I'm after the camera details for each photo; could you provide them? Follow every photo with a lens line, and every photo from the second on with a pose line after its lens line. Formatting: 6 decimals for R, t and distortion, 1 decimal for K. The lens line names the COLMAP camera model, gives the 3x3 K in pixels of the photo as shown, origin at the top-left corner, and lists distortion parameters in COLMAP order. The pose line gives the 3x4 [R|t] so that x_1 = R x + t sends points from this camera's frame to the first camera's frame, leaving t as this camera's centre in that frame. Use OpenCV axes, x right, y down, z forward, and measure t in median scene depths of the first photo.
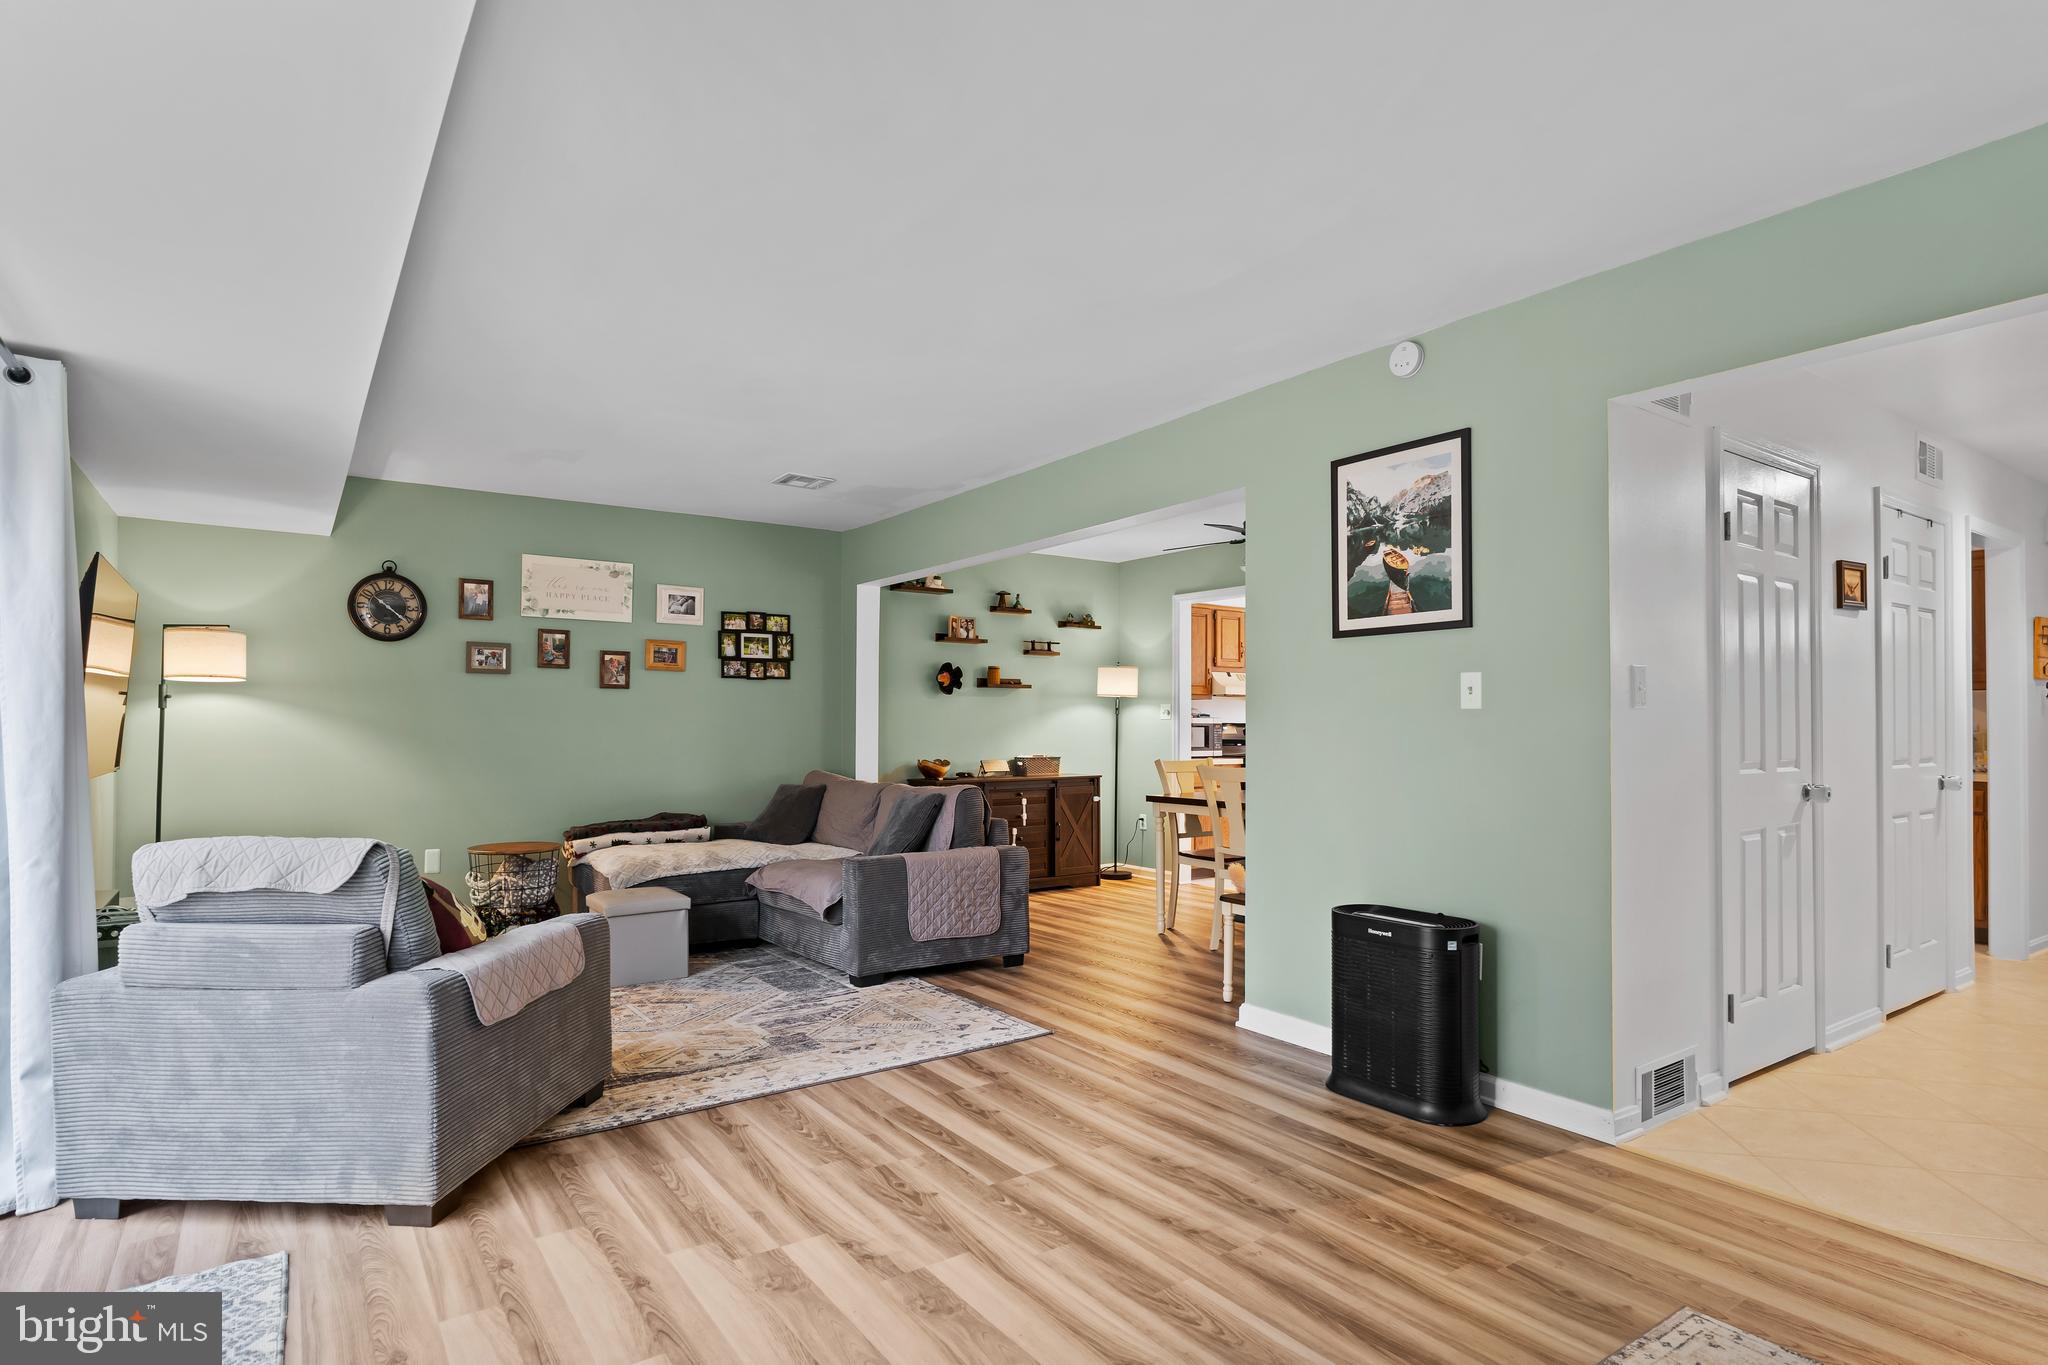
lens RADIAL K [[1060.4, 0, 1015.2], [0, 1060.4, 718.1], [0, 0, 1]] dist [0.000387, 0.000155]
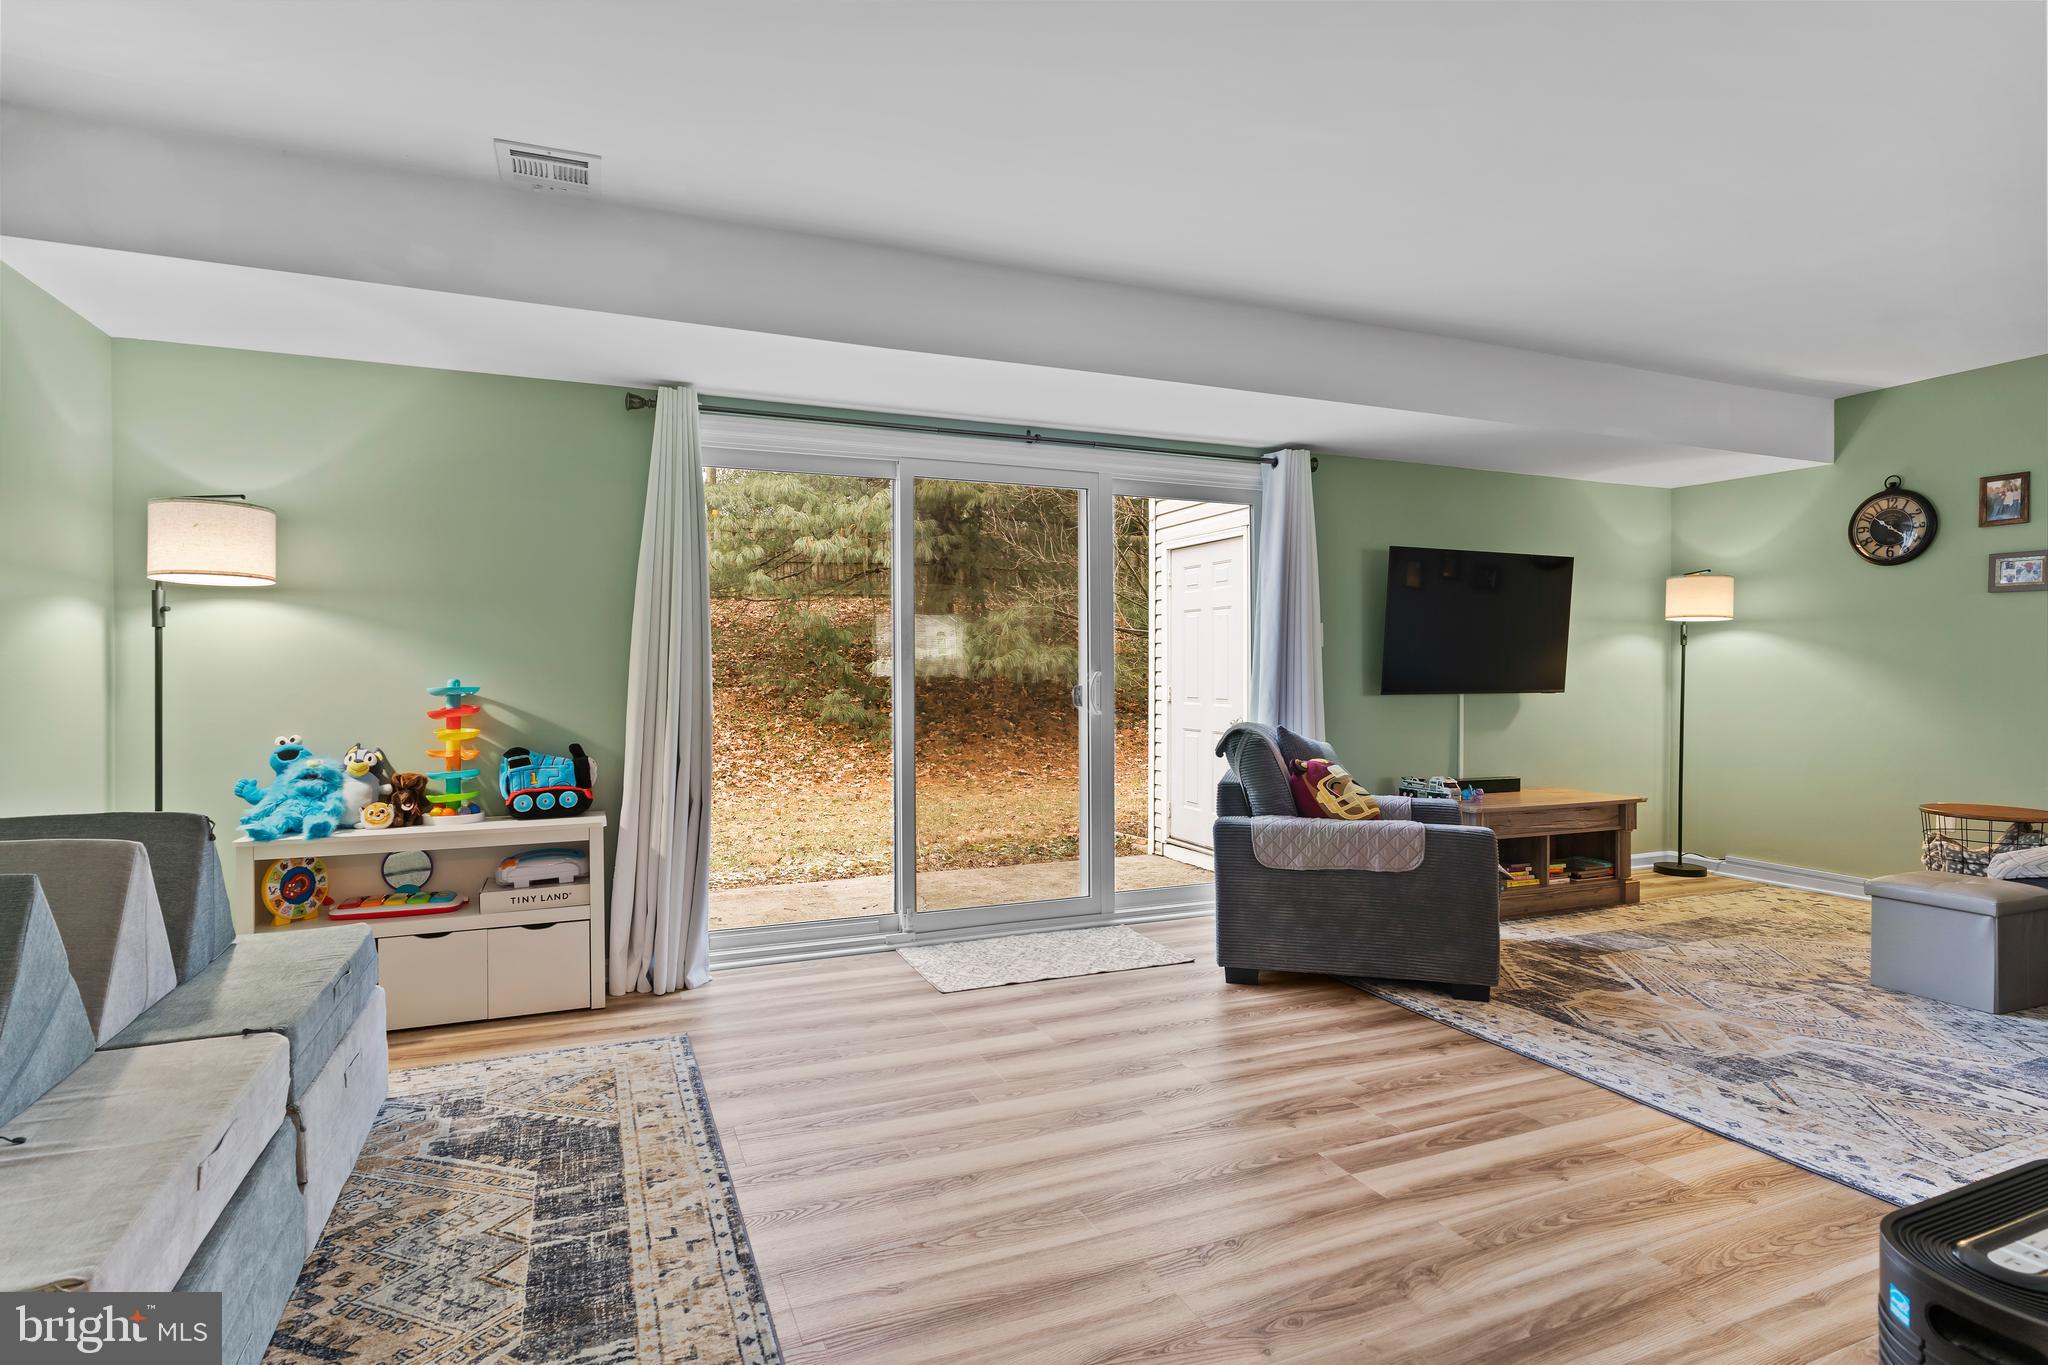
lens RADIAL K [[1052.4, 0, 1021.7], [0, 1052.4, 668.0], [0, 0, 1]] dist [0.000983, 0.000437]
pose [[-0.202946, -0.000913, -0.979190, 0.665119], [0.003891, 0.999991, -0.001739, 0.021024], [0.979182, -0.004162, -0.202941, 0.689525]]
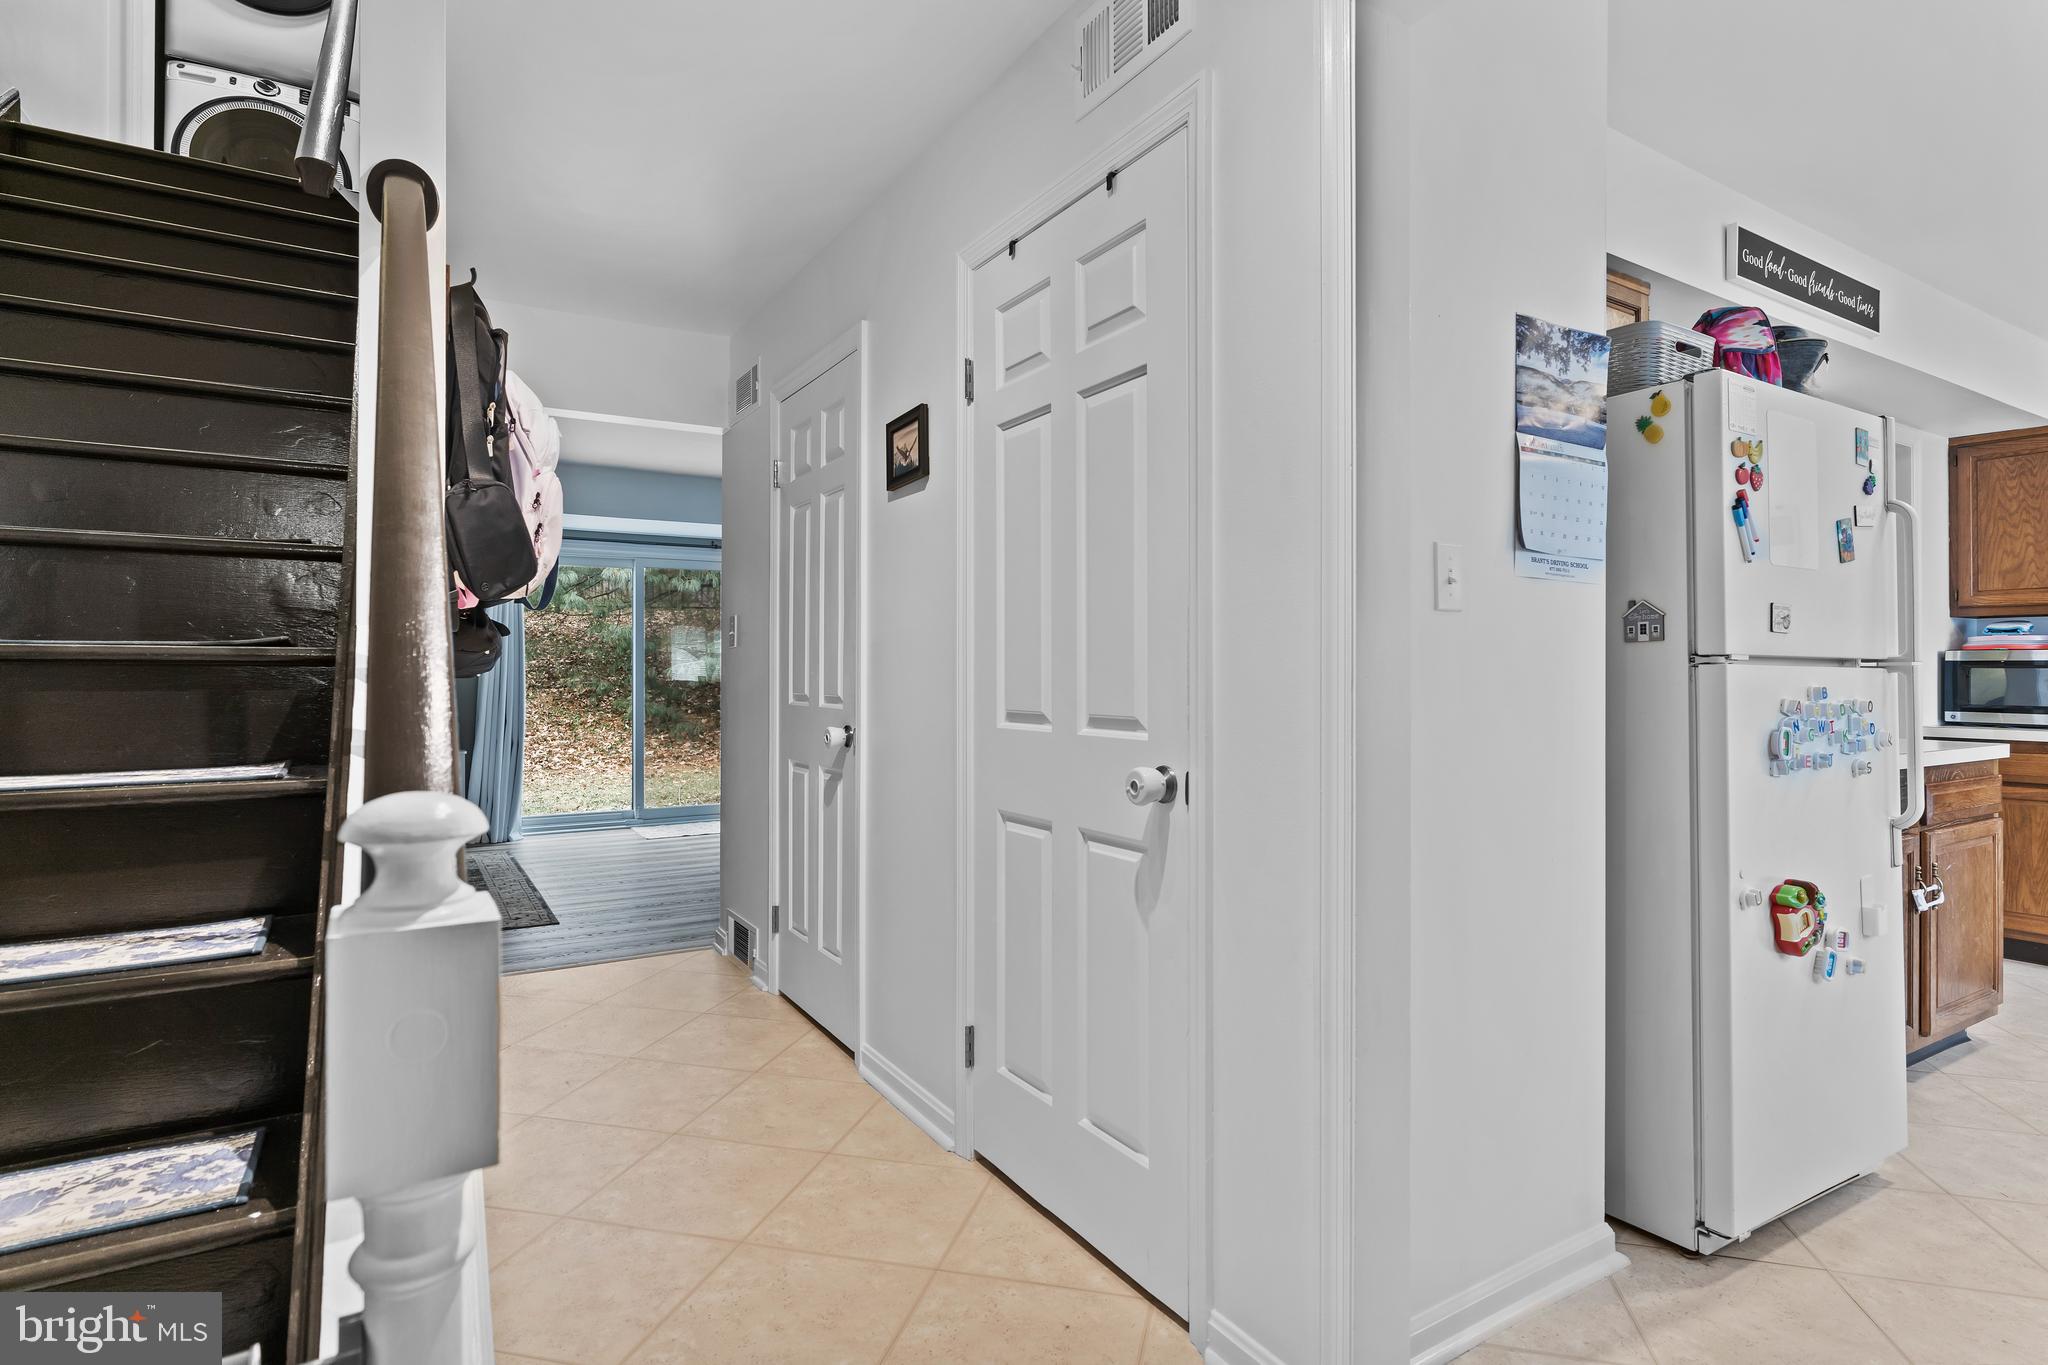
lens RADIAL K [[1052.4, 0, 1021.7], [0, 1052.4, 668.0], [0, 0, 1]] dist [0.000983, 0.000437]
pose [[-0.059202, -0.004545, -0.998236, 1.592660], [0.001532, 0.999988, -0.004644, 0.015124], [0.998245, -0.001804, -0.059194, 1.210138]]
